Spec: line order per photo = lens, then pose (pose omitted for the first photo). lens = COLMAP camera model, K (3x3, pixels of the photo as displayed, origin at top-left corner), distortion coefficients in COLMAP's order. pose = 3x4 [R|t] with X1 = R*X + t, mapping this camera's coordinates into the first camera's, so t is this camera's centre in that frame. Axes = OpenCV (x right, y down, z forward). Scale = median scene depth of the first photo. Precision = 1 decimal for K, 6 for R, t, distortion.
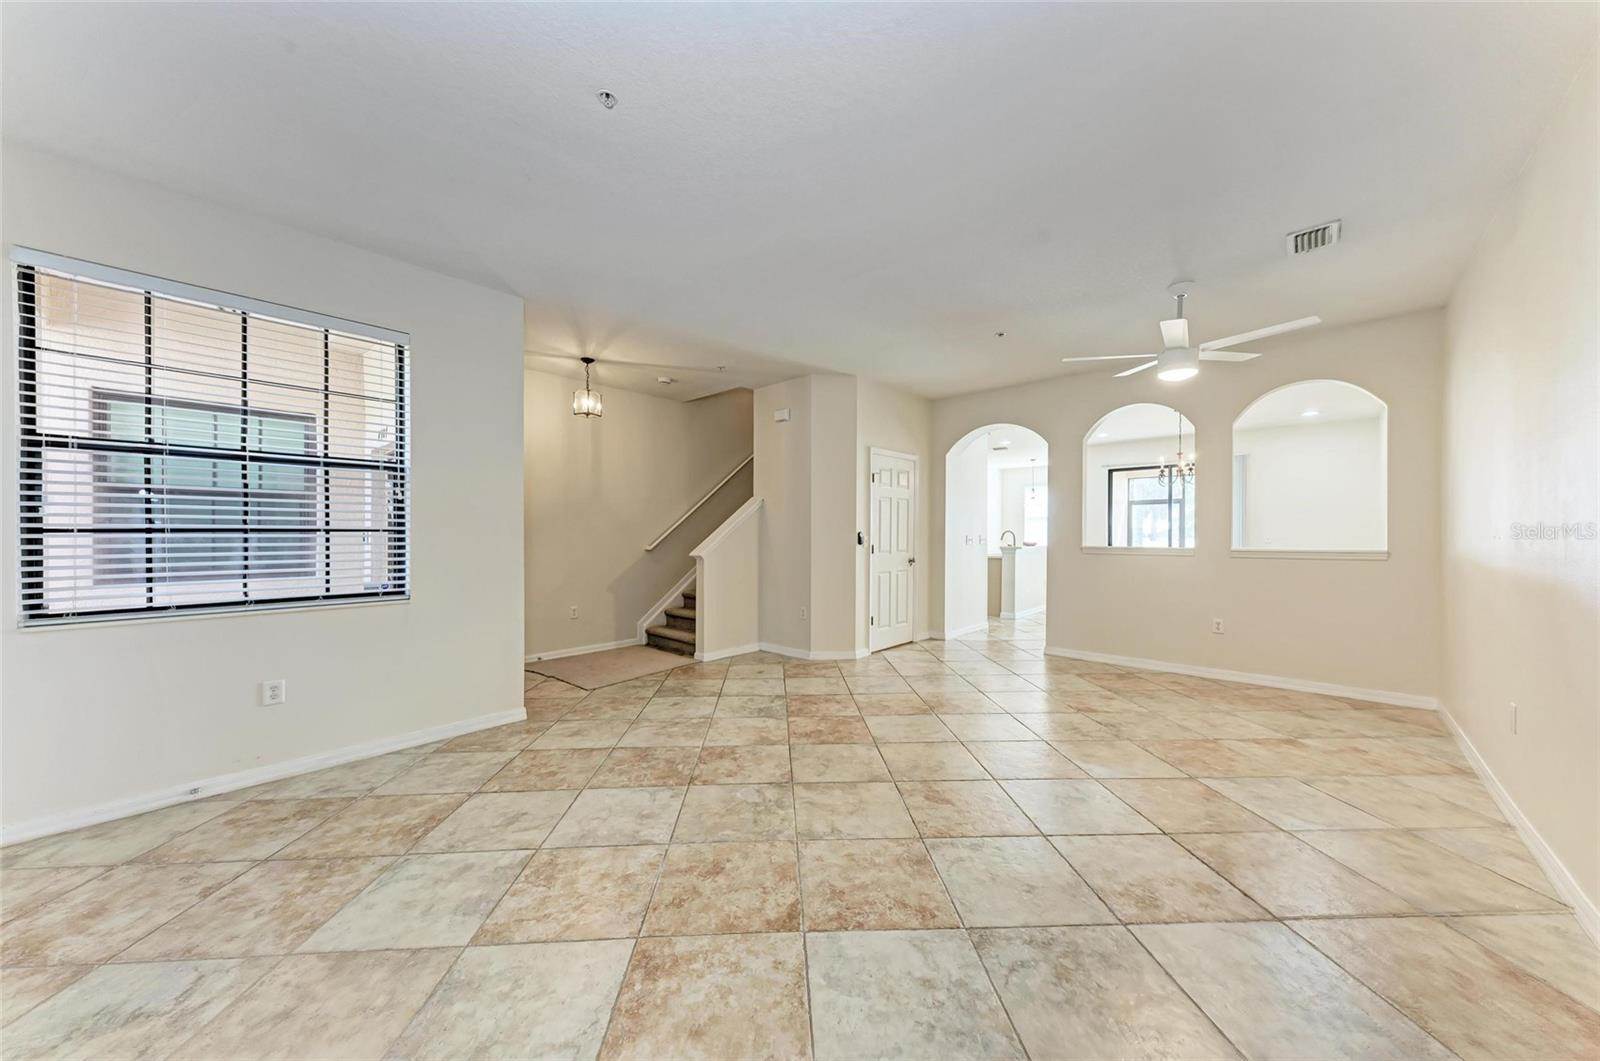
lens RADIAL K [[551.2, 0, 803.6], [0, 551.2, 533.9], [0, 0, 1]] dist [0.012127, -0.003640]
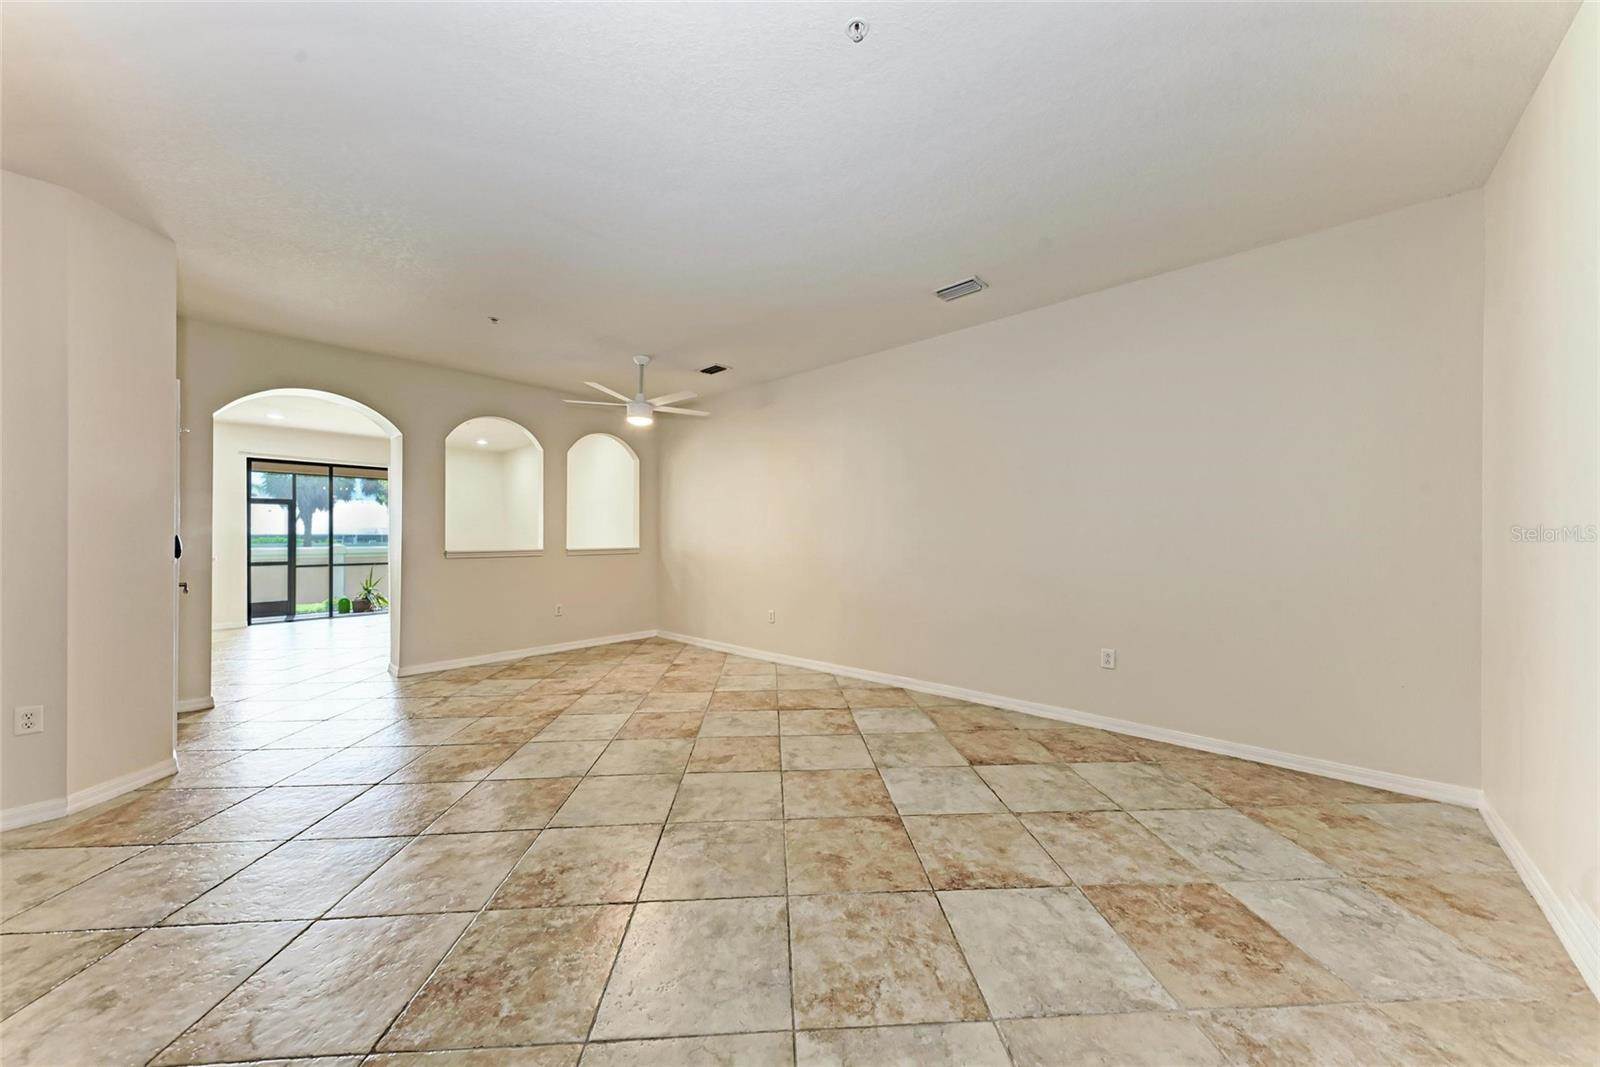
lens RADIAL K [[551.2, 0, 790.8], [0, 551.2, 542.1], [0, 0, 1]] dist [0.012127, -0.003640]
pose [[0.005185, -0.008057, 0.999954, -0.951658], [0.002737, 0.999964, 0.008043, 0.002077], [-0.999983, 0.002695, 0.005207, 0.854562]]
